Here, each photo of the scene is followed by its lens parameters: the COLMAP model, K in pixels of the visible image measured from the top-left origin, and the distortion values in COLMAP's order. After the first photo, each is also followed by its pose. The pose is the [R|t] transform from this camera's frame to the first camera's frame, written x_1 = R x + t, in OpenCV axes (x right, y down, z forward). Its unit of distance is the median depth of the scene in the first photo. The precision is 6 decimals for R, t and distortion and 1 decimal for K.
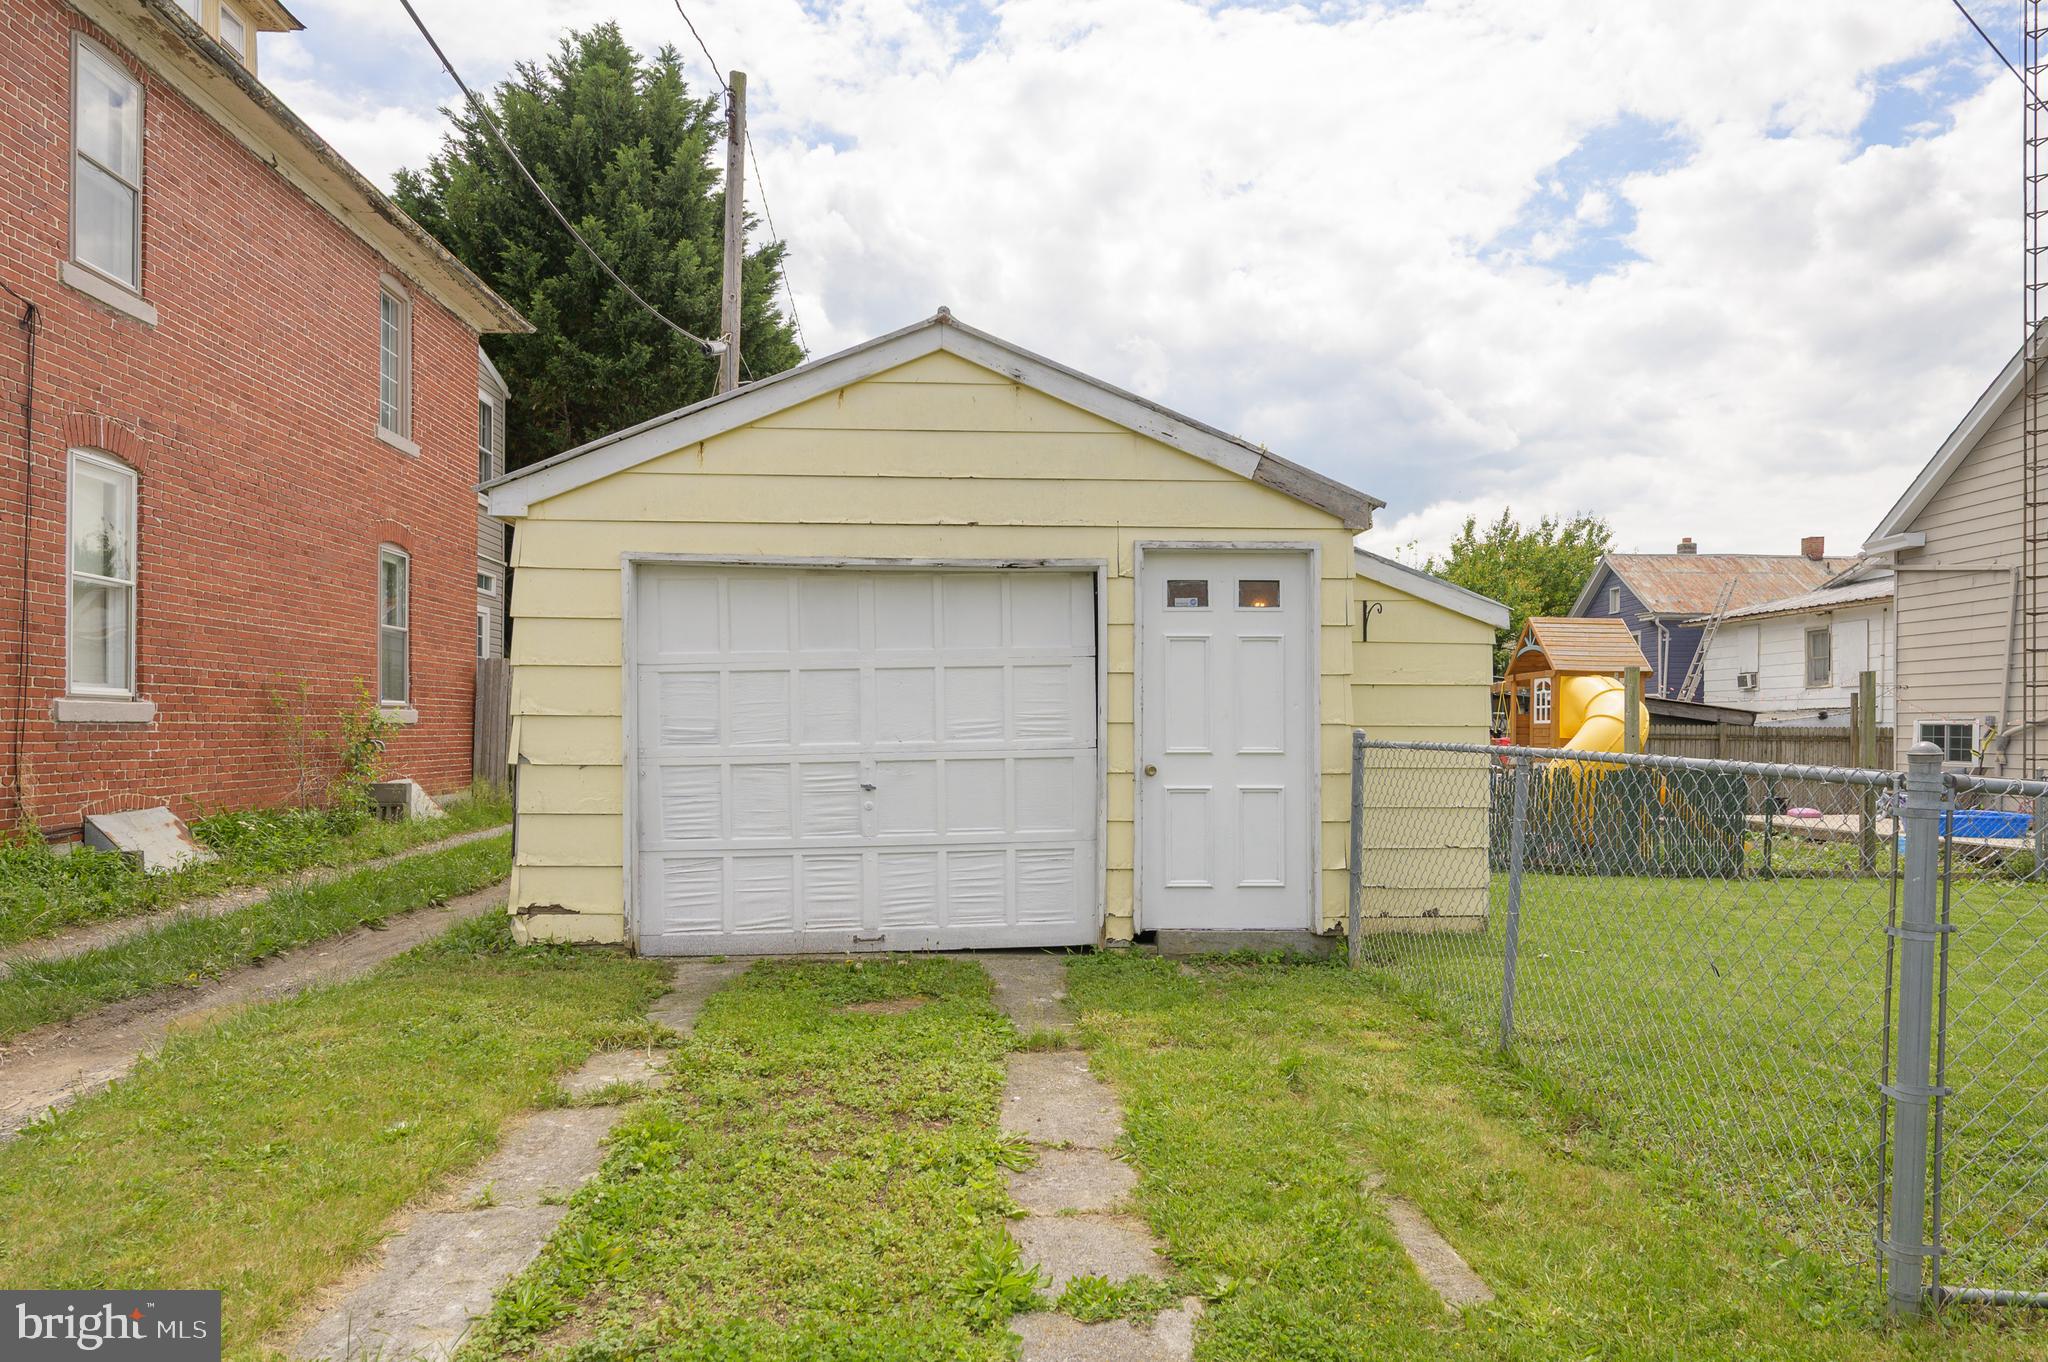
lens RADIAL K [[1316.9, 0, 1025.9], [0, 1316.9, 737.0], [0, 0, 1]] dist [0.001598, 0.000444]
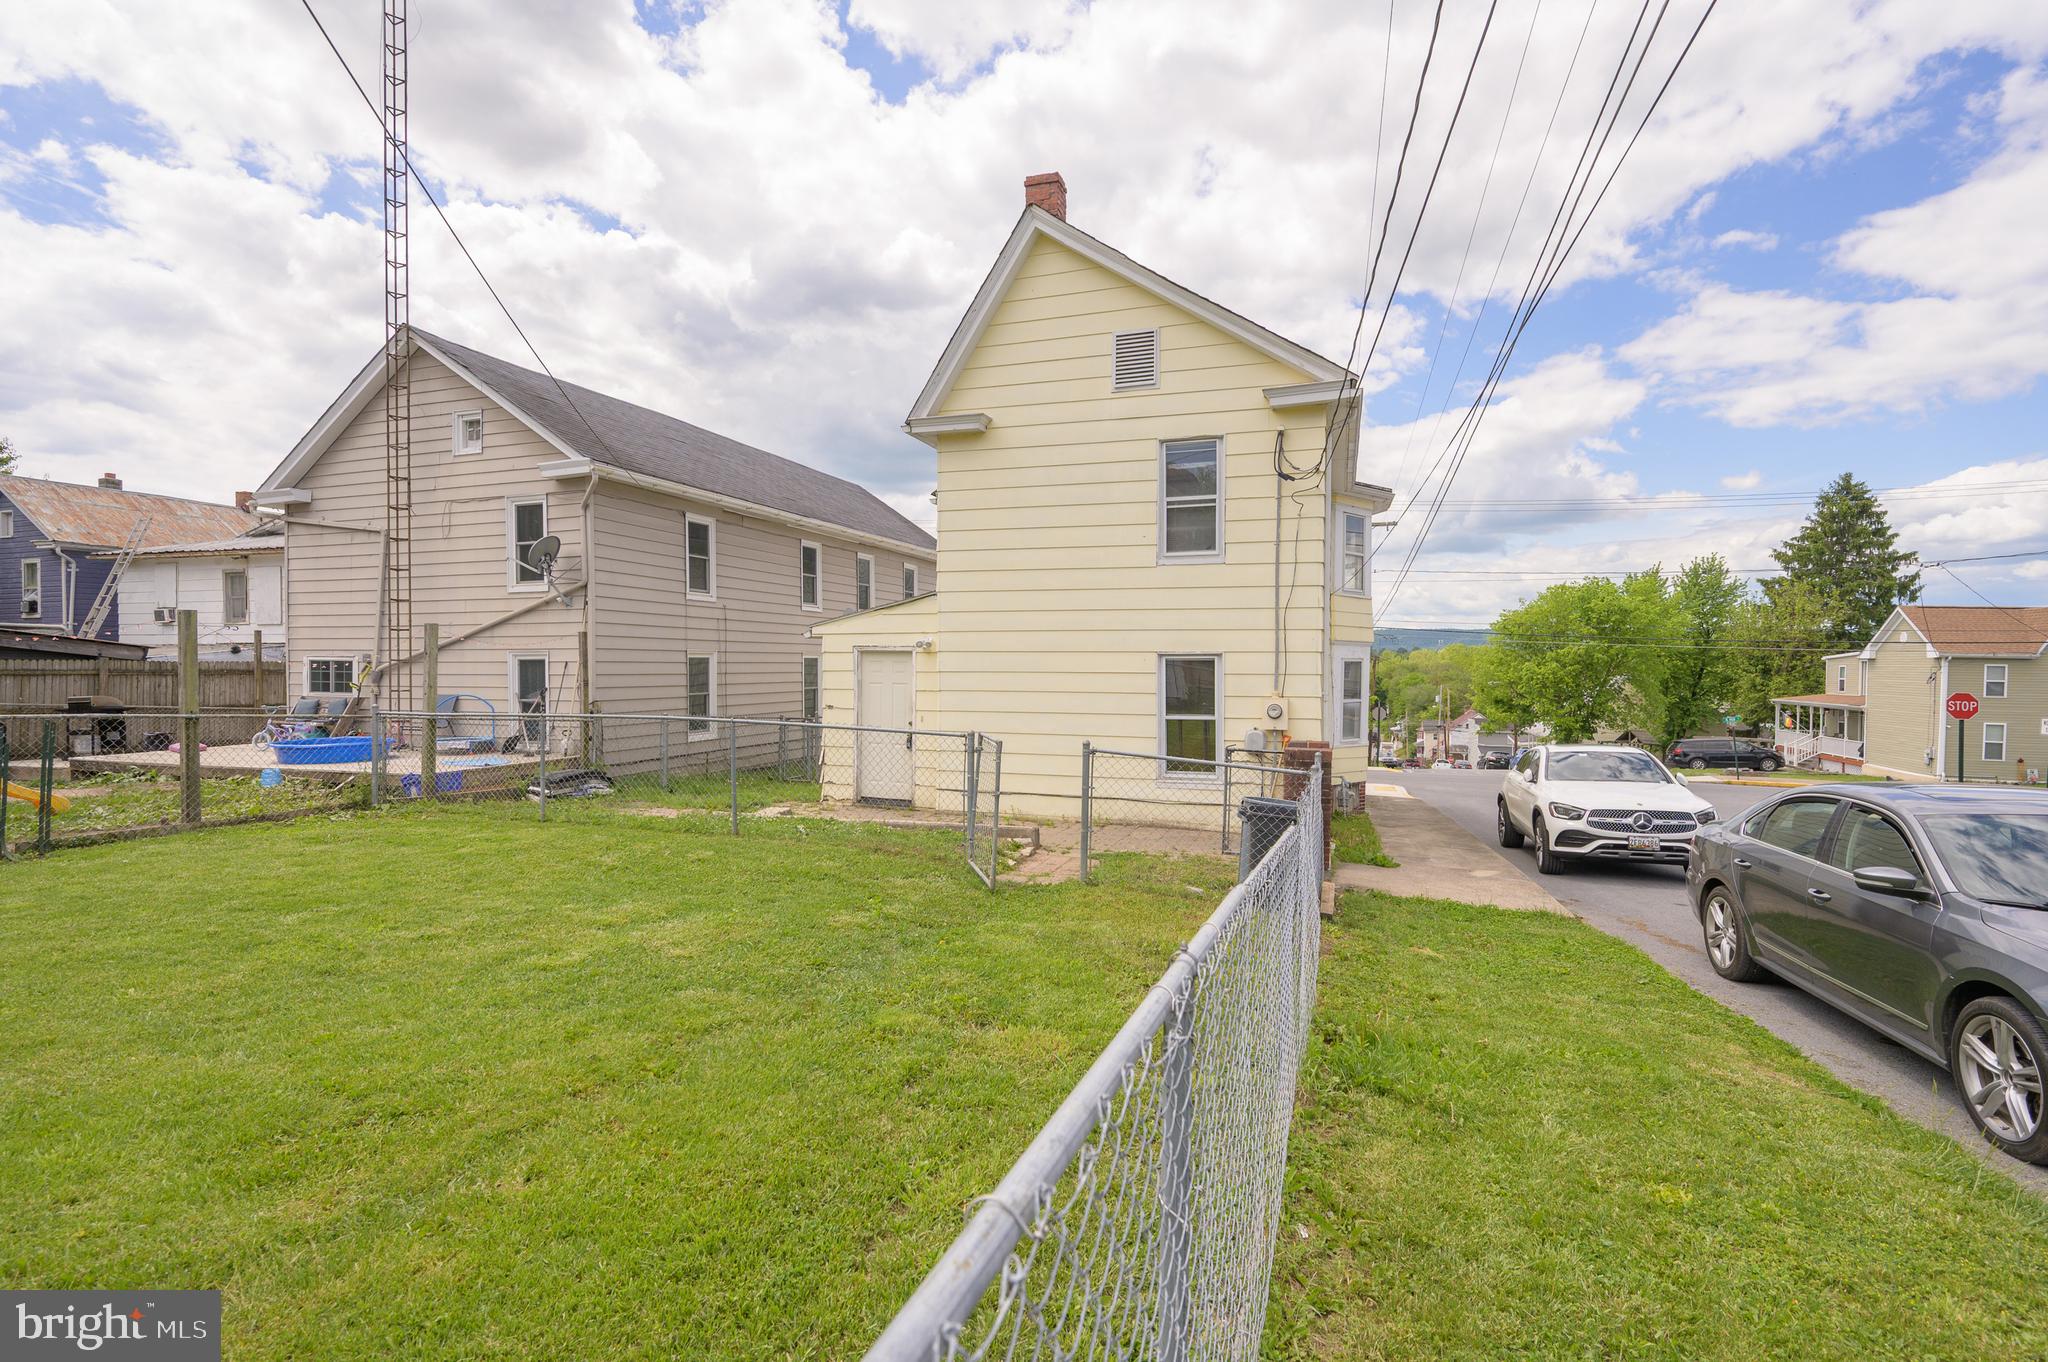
lens RADIAL K [[929.2, 0, 1024.0], [0, 929.2, 681.0], [0, 0, 1]] dist [0.000546, -0.000101]
pose [[0.364749, -0.021160, 0.930865, 0.116897], [0.001535, 0.999754, 0.022124, -0.006260], [-0.931104, -0.006641, 0.364692, 0.101221]]
